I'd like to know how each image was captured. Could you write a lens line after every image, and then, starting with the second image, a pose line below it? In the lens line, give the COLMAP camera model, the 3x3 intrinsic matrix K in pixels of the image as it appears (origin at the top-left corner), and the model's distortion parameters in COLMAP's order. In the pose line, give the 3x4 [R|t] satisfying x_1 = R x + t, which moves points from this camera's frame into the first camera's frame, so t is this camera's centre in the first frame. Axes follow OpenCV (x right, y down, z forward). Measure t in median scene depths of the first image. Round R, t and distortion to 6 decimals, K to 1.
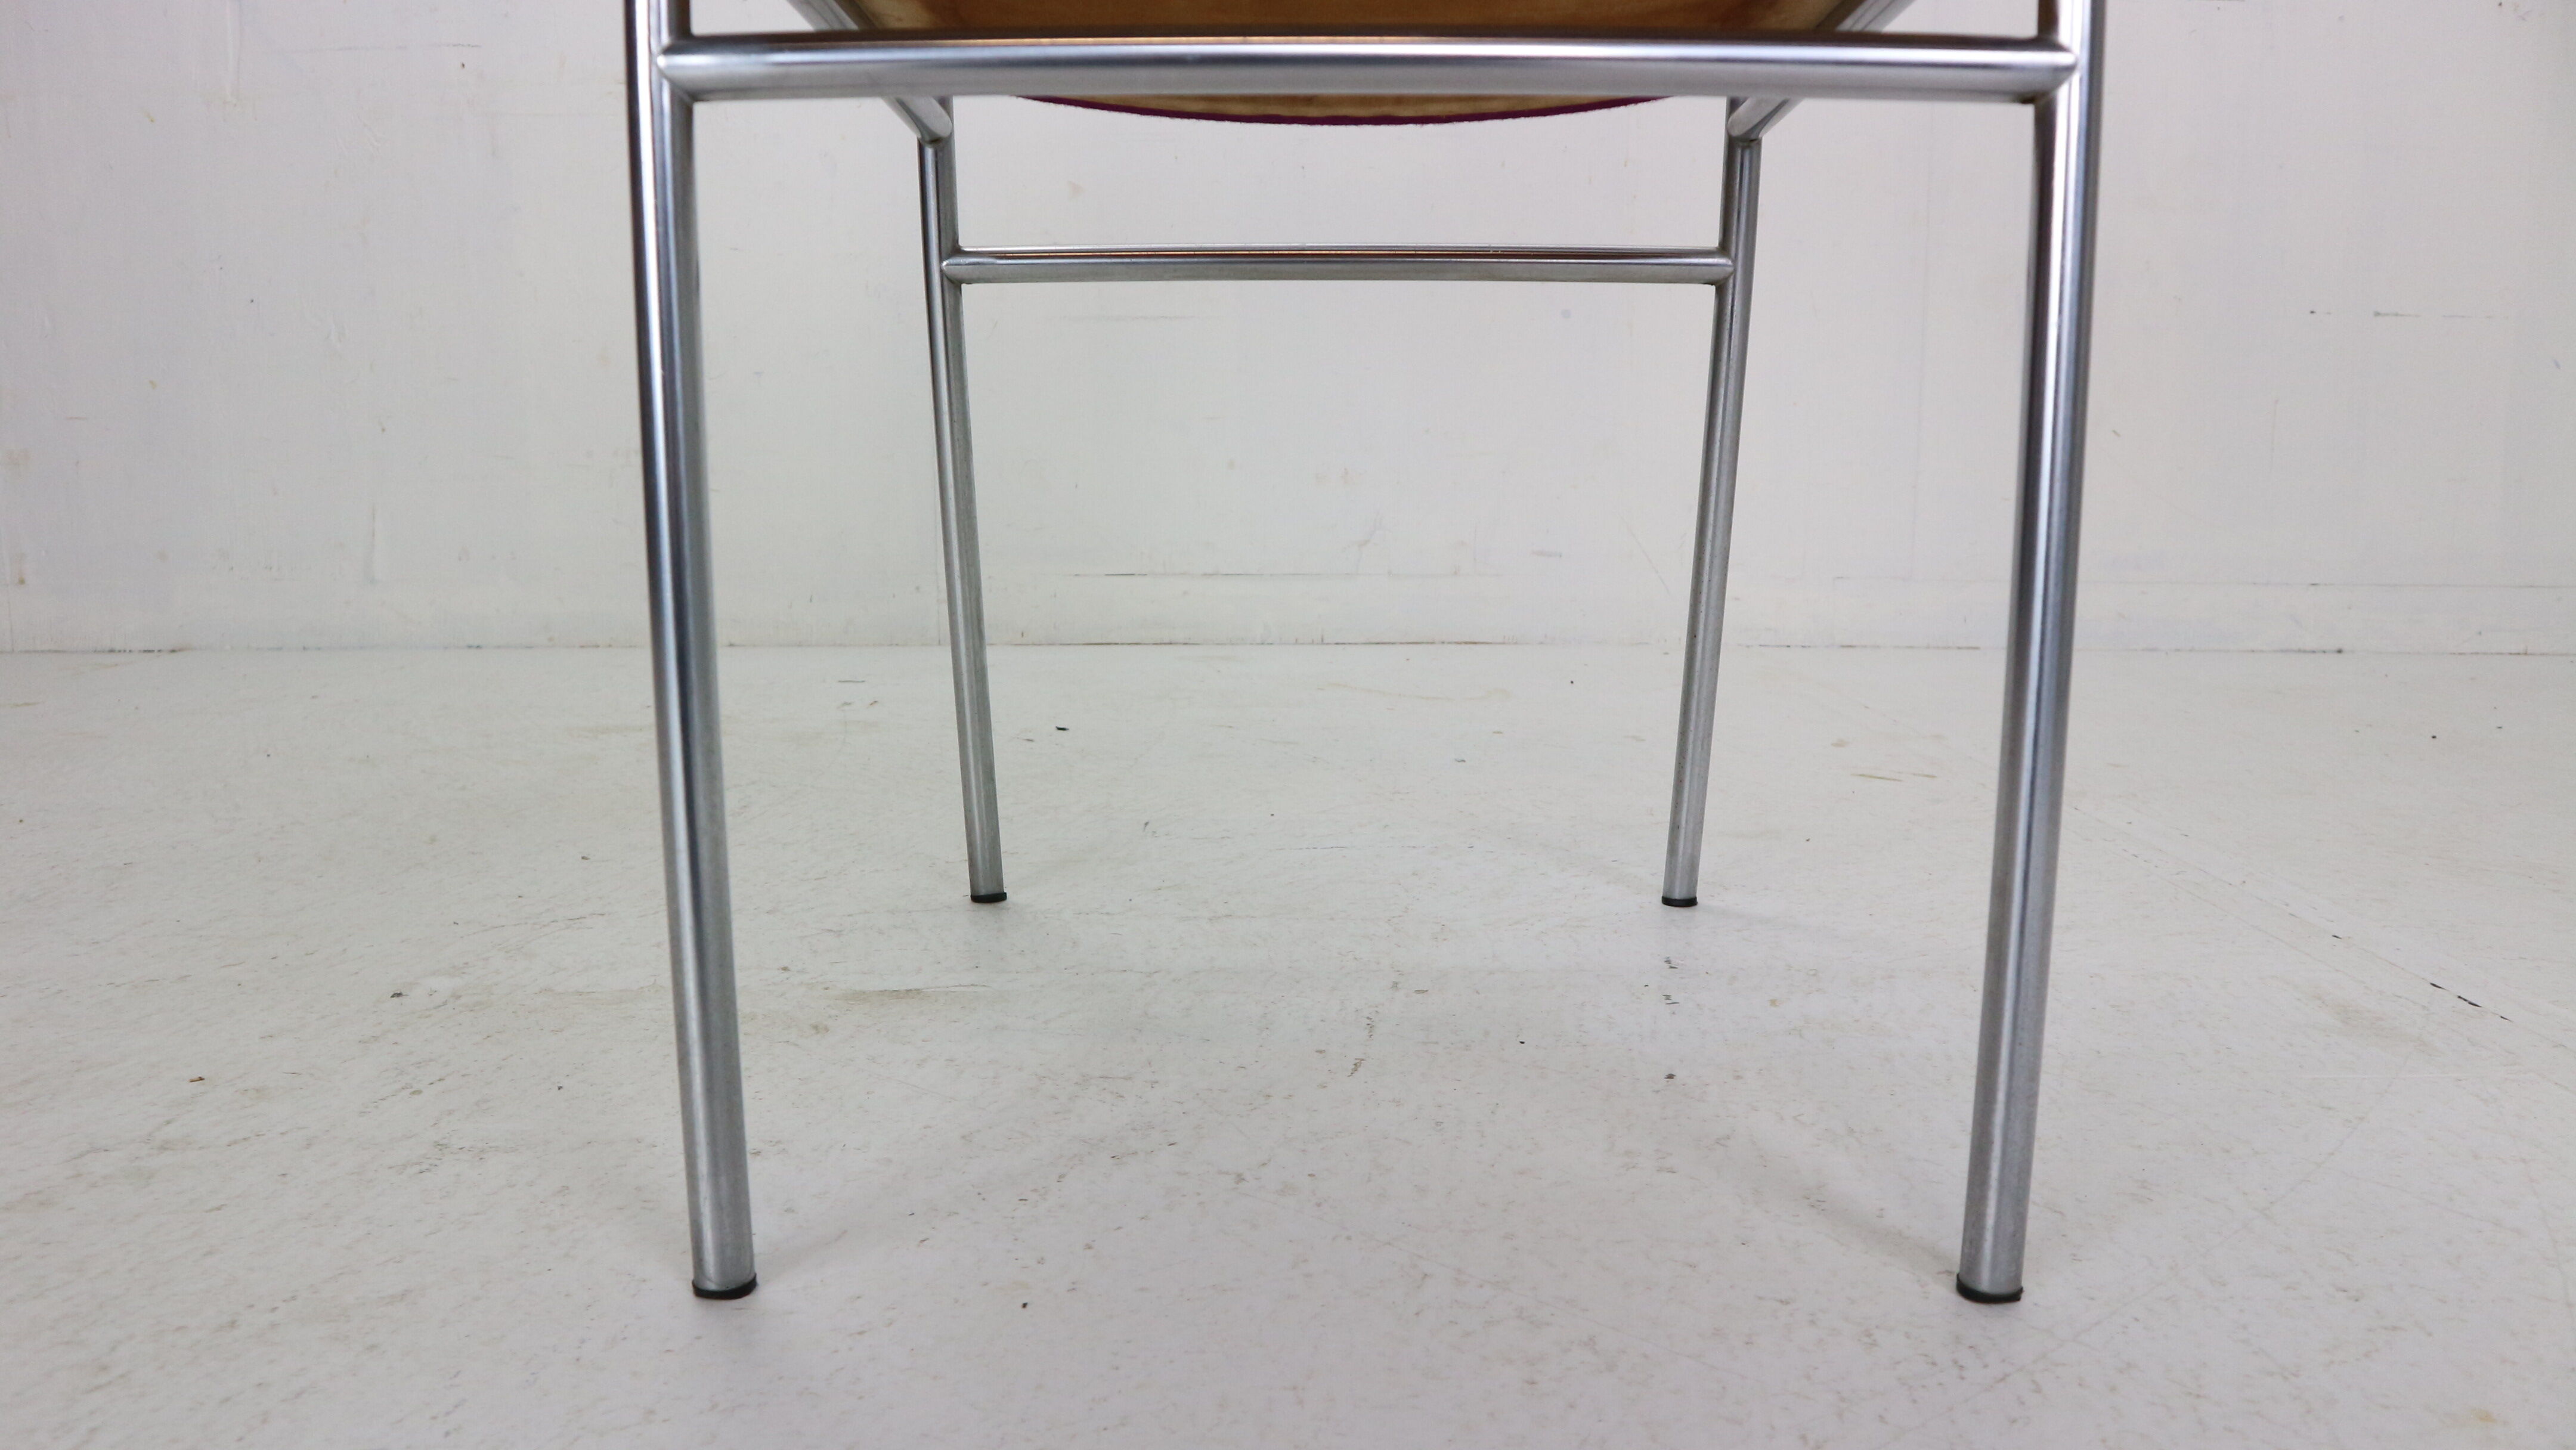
lens RADIAL K [[1792.6, 0, 1285.1], [0, 1792.6, 730.3], [0, 0, 1]] dist [-0.129540, 0.083957]
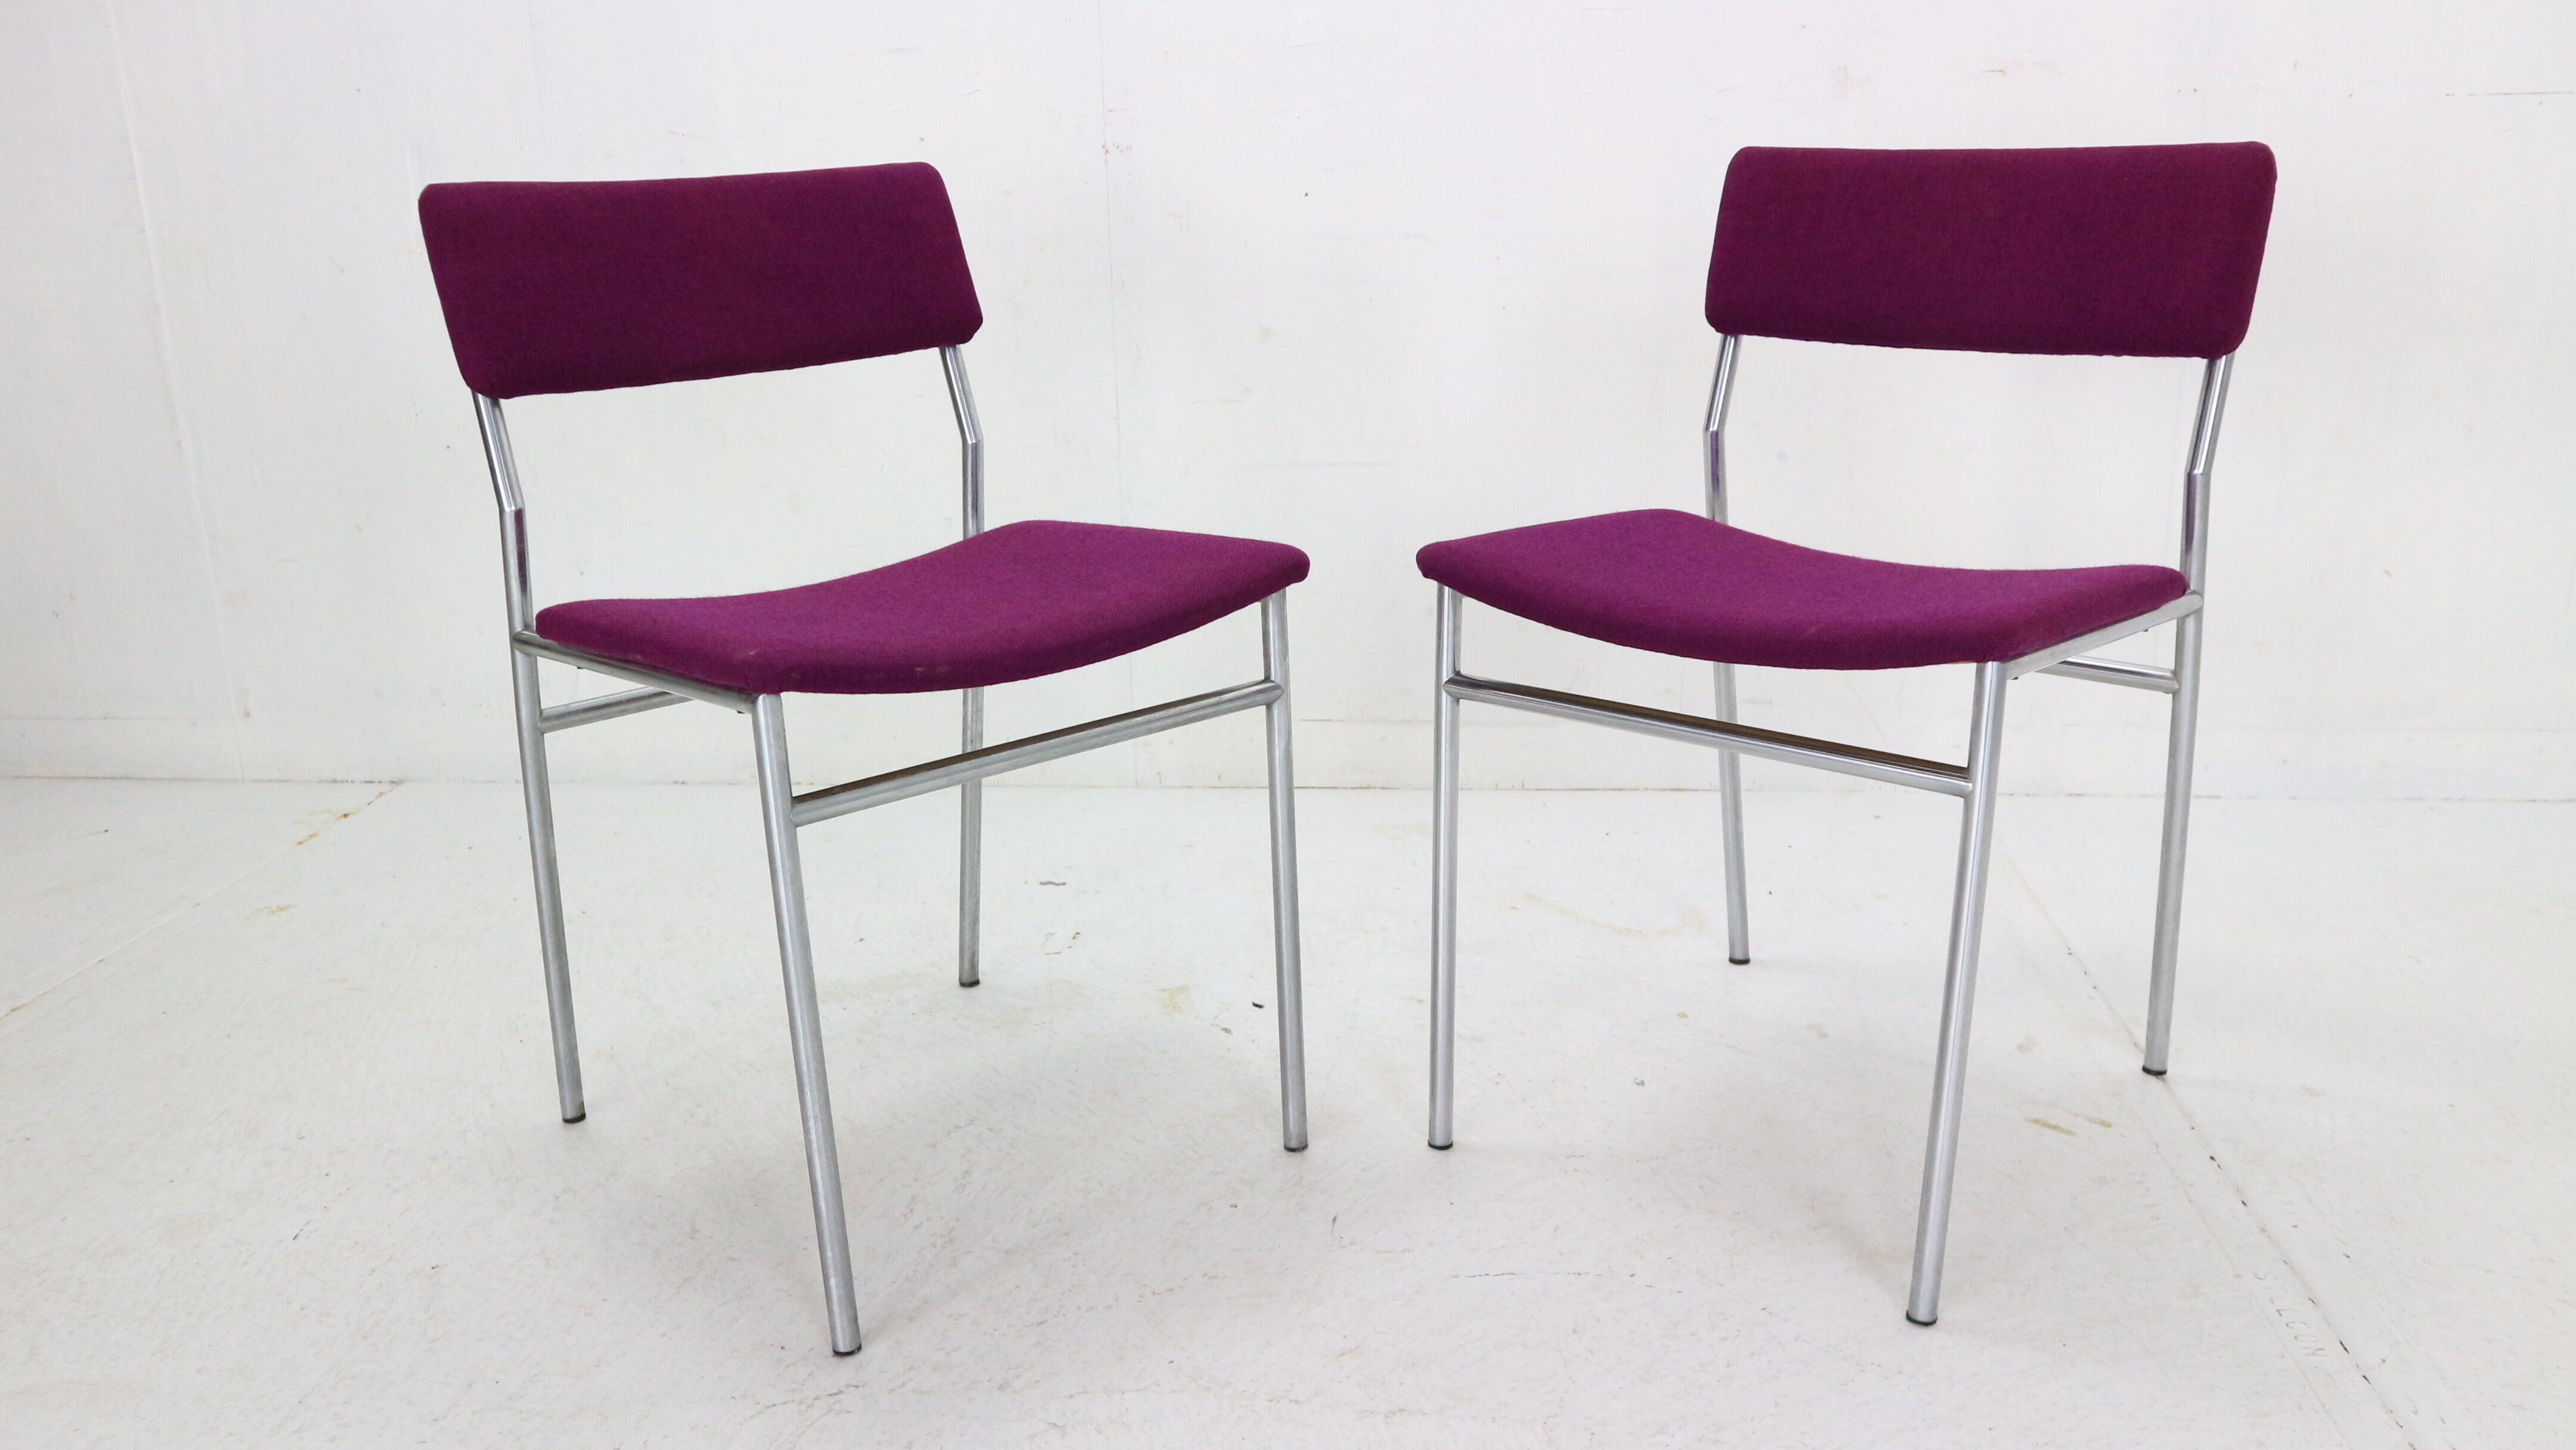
lens RADIAL K [[1979.4, 0, 1288.0], [0, 1979.4, 725.0], [0, 0, 1]] dist [-0.106224, 0.090670]
pose [[0.993647, 0.006160, -0.112376, 0.035724], [0.006210, 0.993979, 0.109395, -0.501430], [0.112373, -0.109398, 0.987626, -0.196054]]
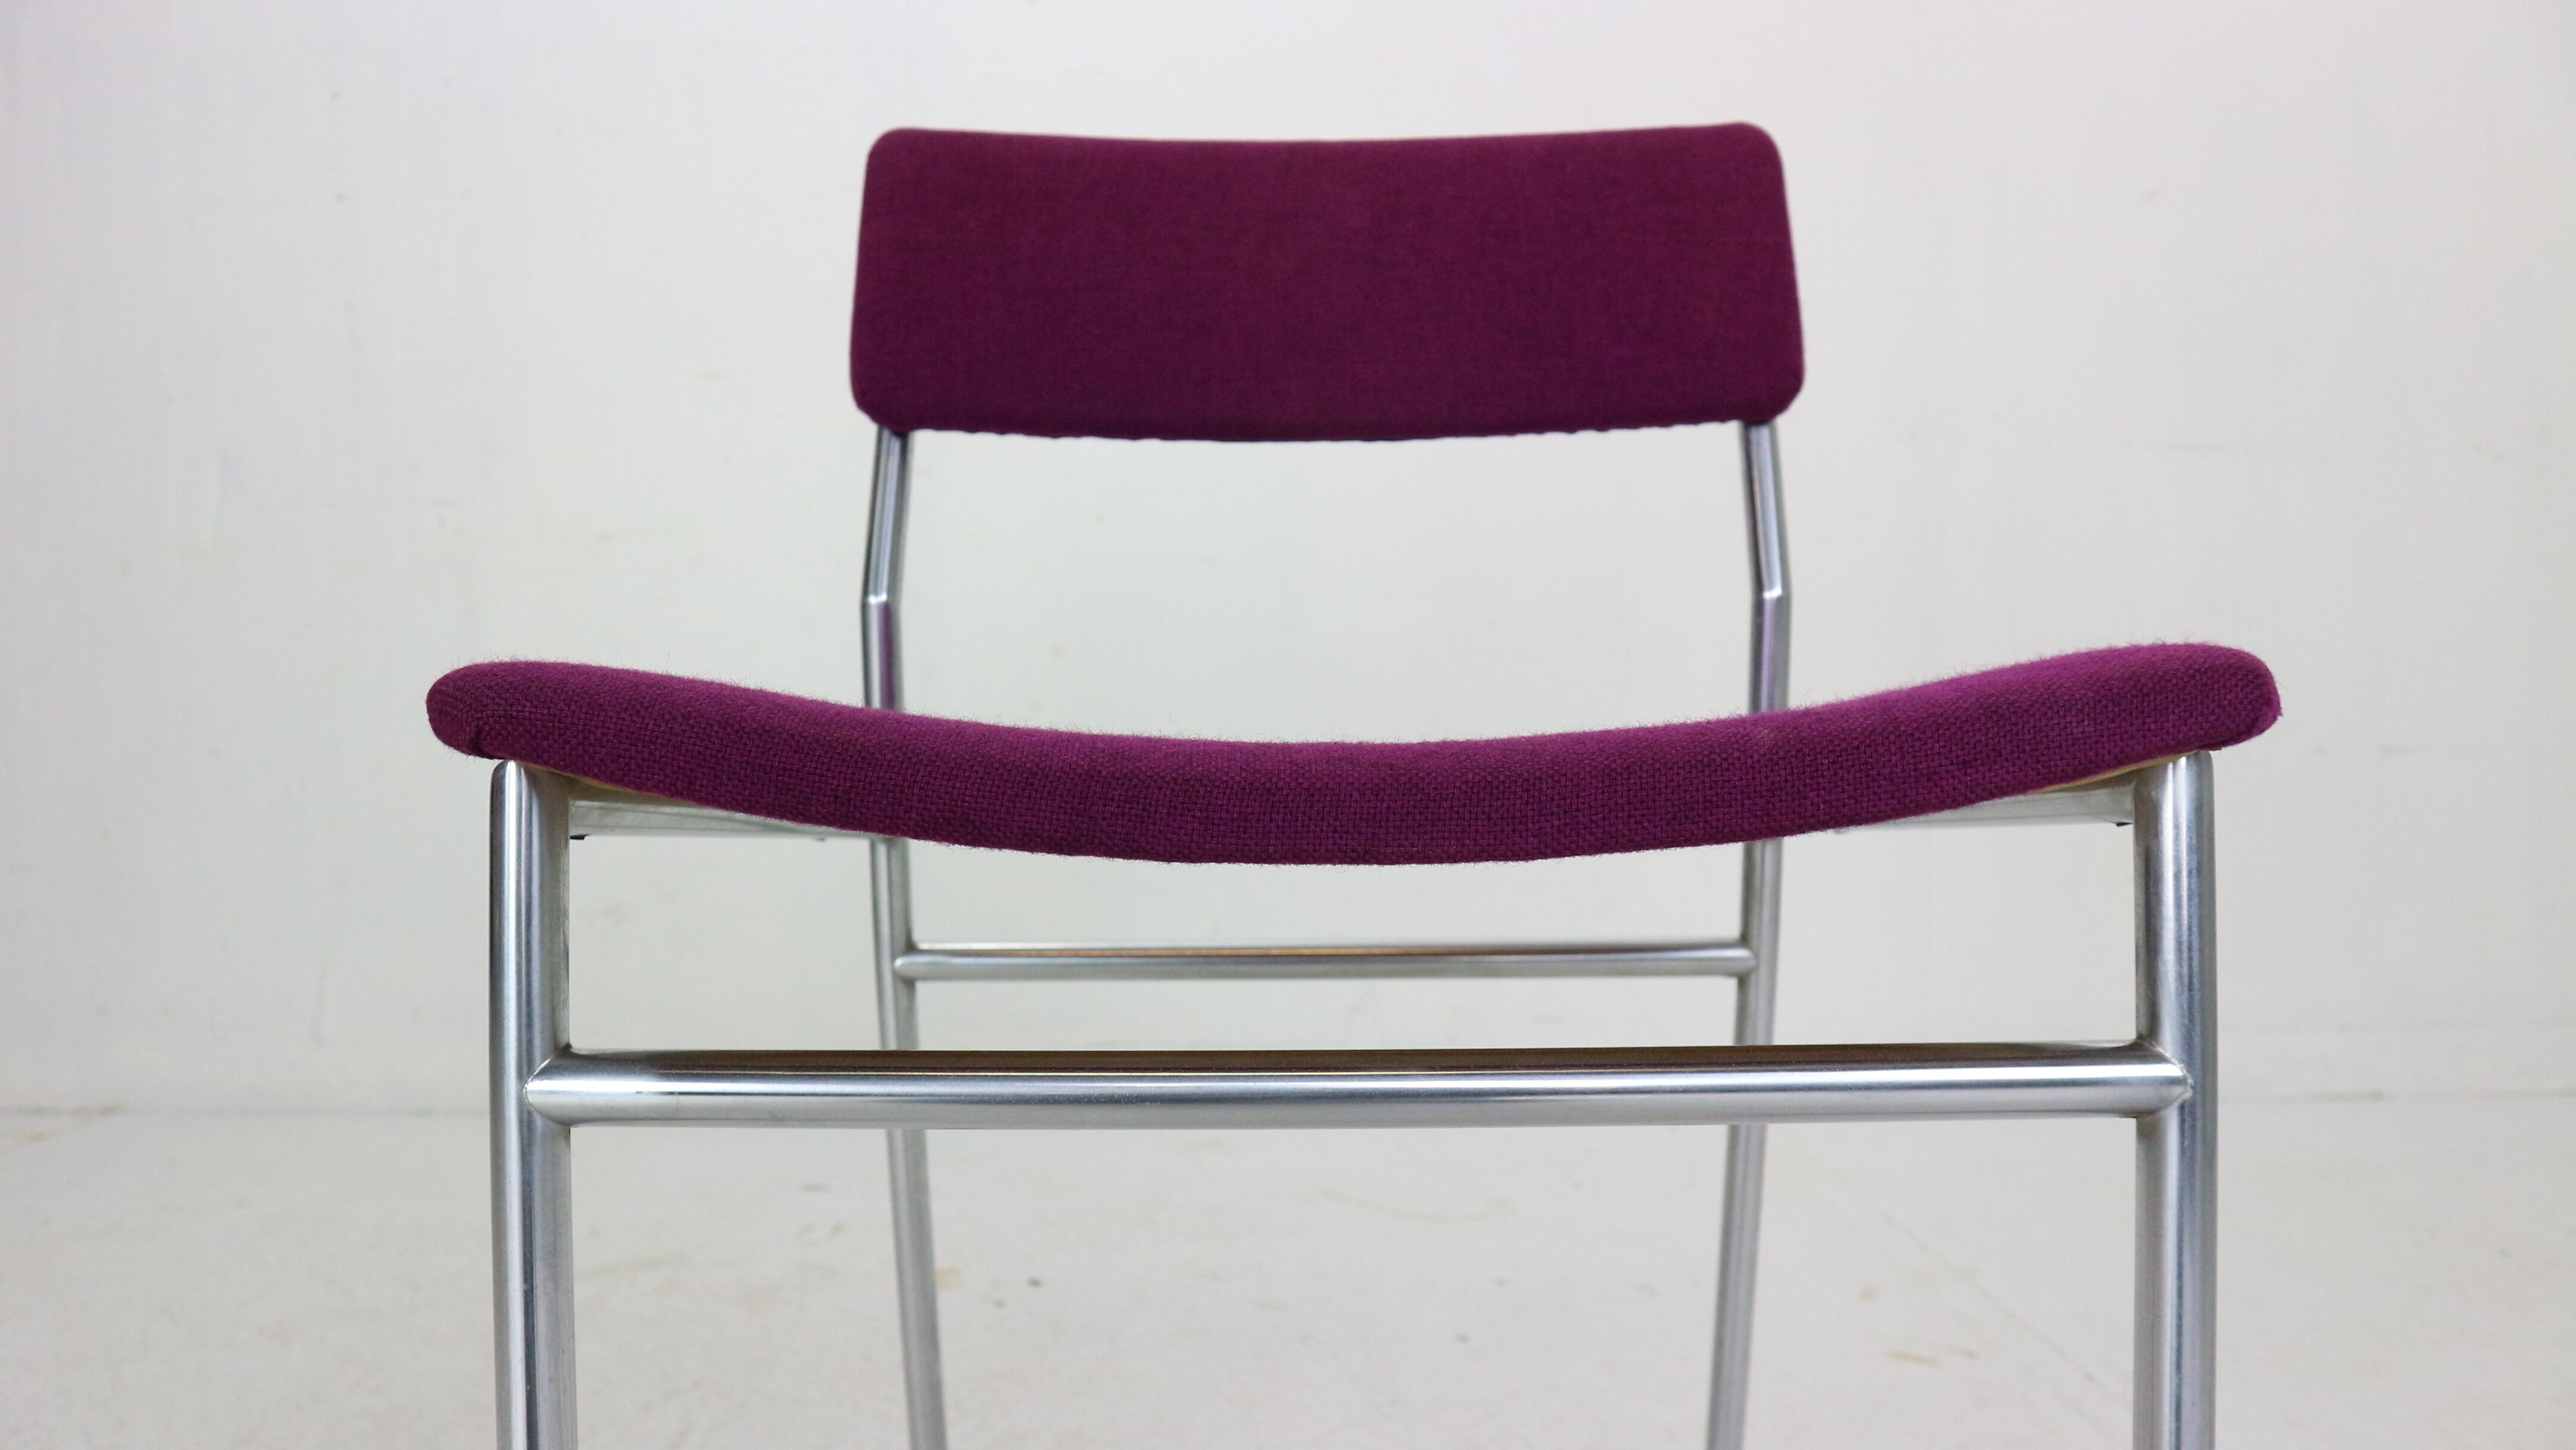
lens RADIAL K [[1792.3, 0, 1284.8], [0, 1792.3, 720.1], [0, 0, 1]] dist [-0.119976, 0.070451]
pose [[0.999965, -0.006086, 0.005670, 0.004128], [0.006973, 0.984966, -0.172607, -0.225066], [-0.004535, 0.172641, 0.984974, 0.067588]]
